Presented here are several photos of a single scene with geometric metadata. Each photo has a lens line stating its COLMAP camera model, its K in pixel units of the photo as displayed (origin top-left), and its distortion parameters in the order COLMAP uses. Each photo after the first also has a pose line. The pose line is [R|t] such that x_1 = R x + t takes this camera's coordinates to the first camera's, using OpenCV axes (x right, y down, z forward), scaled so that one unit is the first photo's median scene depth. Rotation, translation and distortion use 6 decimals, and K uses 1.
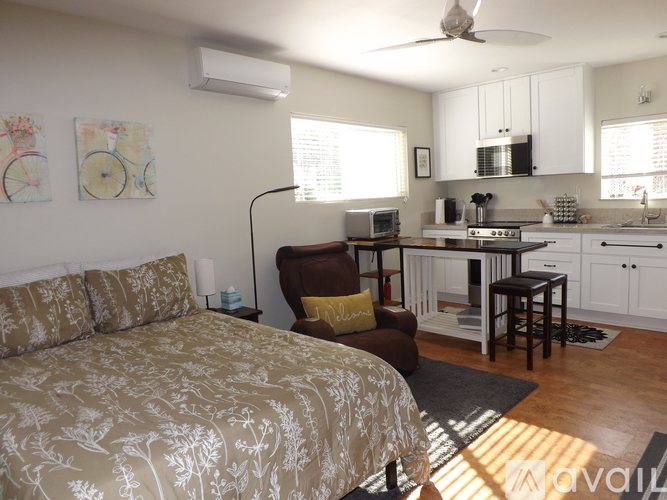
lens RADIAL K [[478.4, 0, 336.4], [0, 478.4, 249.7], [0, 0, 1]] dist [-0.056250, 0.011763]
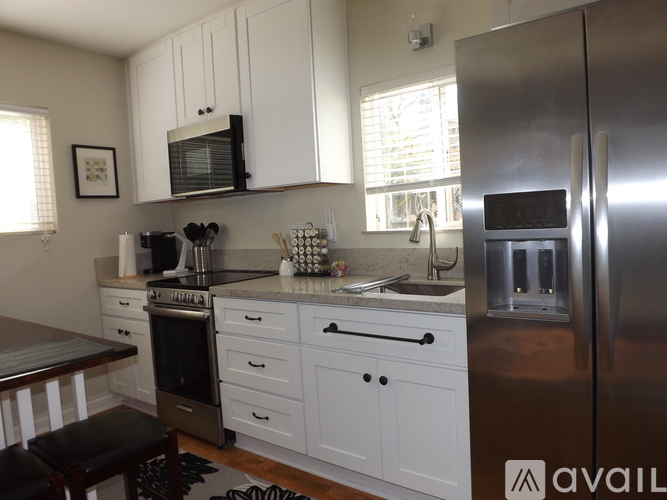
lens RADIAL K [[478.4, 0, 330.5], [0, 478.4, 250.9], [0, 0, 1]] dist [-0.056250, 0.011763]
pose [[0.991823, -0.018885, 0.126212, 0.439073], [0.025419, 0.998408, -0.050358, -0.056854], [-0.125060, 0.053155, 0.990724, 0.449379]]
